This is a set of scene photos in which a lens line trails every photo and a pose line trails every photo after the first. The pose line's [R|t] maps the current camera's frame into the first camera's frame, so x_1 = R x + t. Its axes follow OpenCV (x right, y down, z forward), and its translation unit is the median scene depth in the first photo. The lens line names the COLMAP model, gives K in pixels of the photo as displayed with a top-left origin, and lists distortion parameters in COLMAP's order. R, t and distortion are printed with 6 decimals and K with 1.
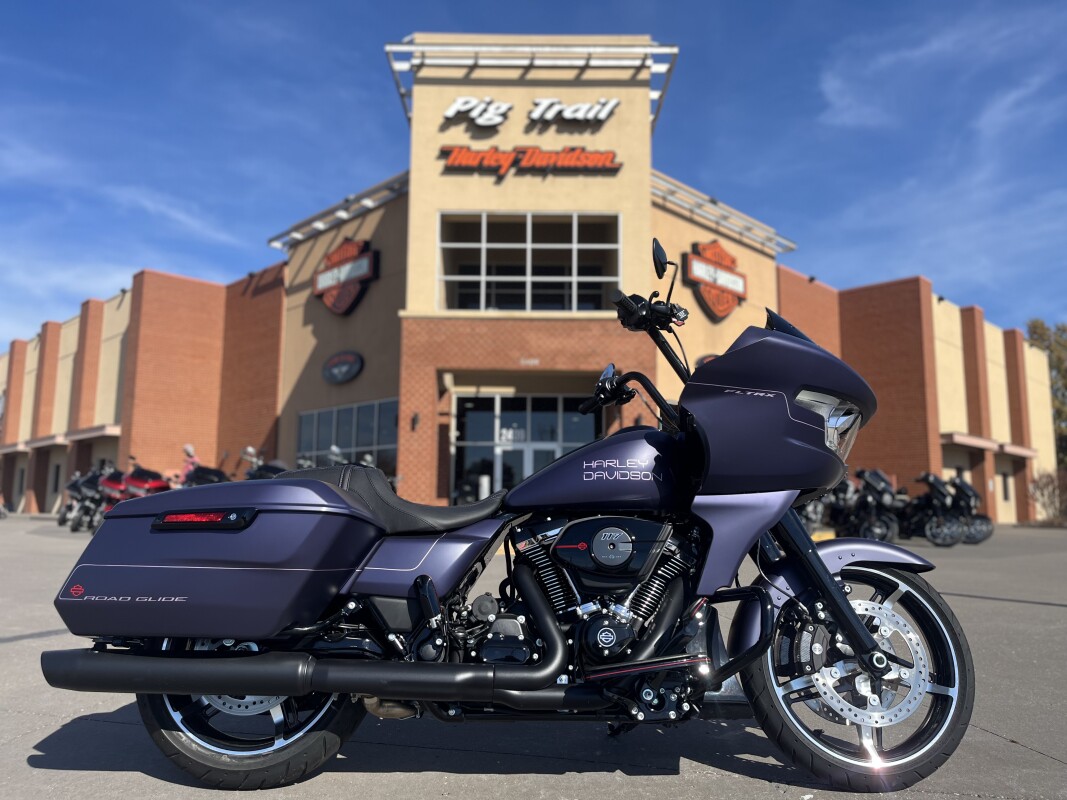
lens RADIAL K [[814.7, 0, 548.5], [0, 814.7, 401.4], [0, 0, 1]] dist [0.093530, -0.112248]
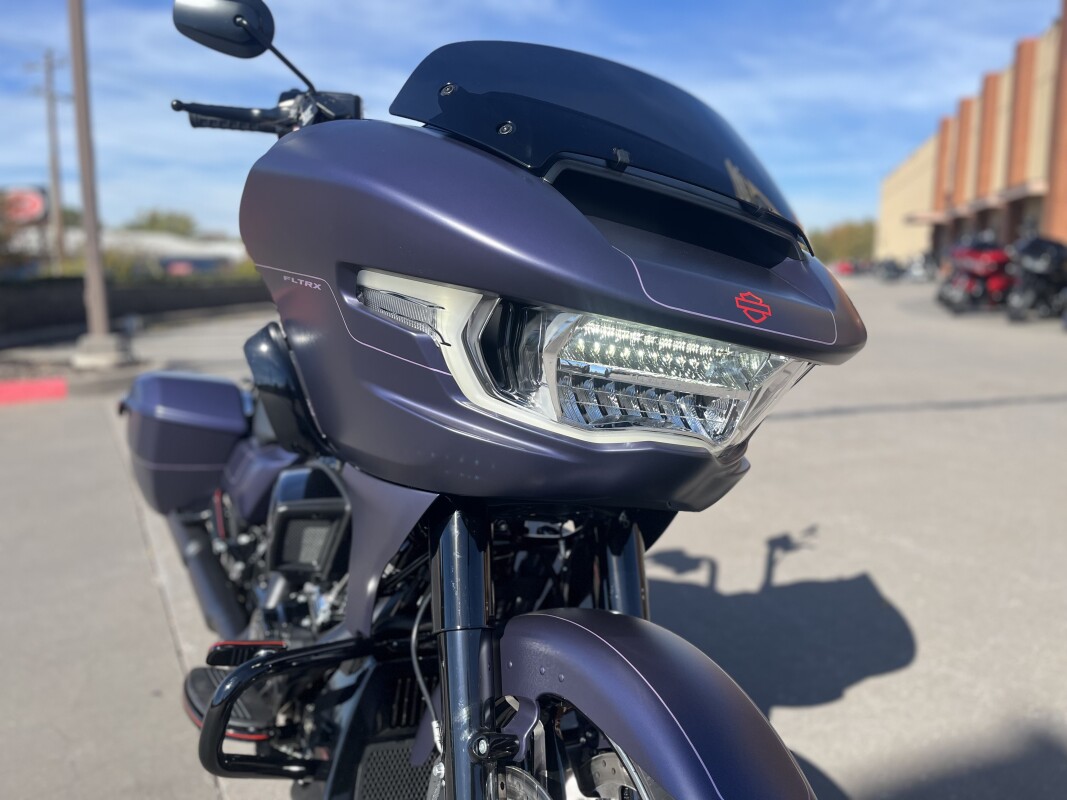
lens RADIAL K [[823.7, 0, 531.6], [0, 823.7, 399.9], [0, 0, 1]] dist [0.087615, -0.135422]
pose [[0.446589, 0.135003, -0.884495, 0.090332], [0.123881, 0.969701, 0.210557, -0.003486], [0.886122, -0.203604, 0.416333, 0.110478]]
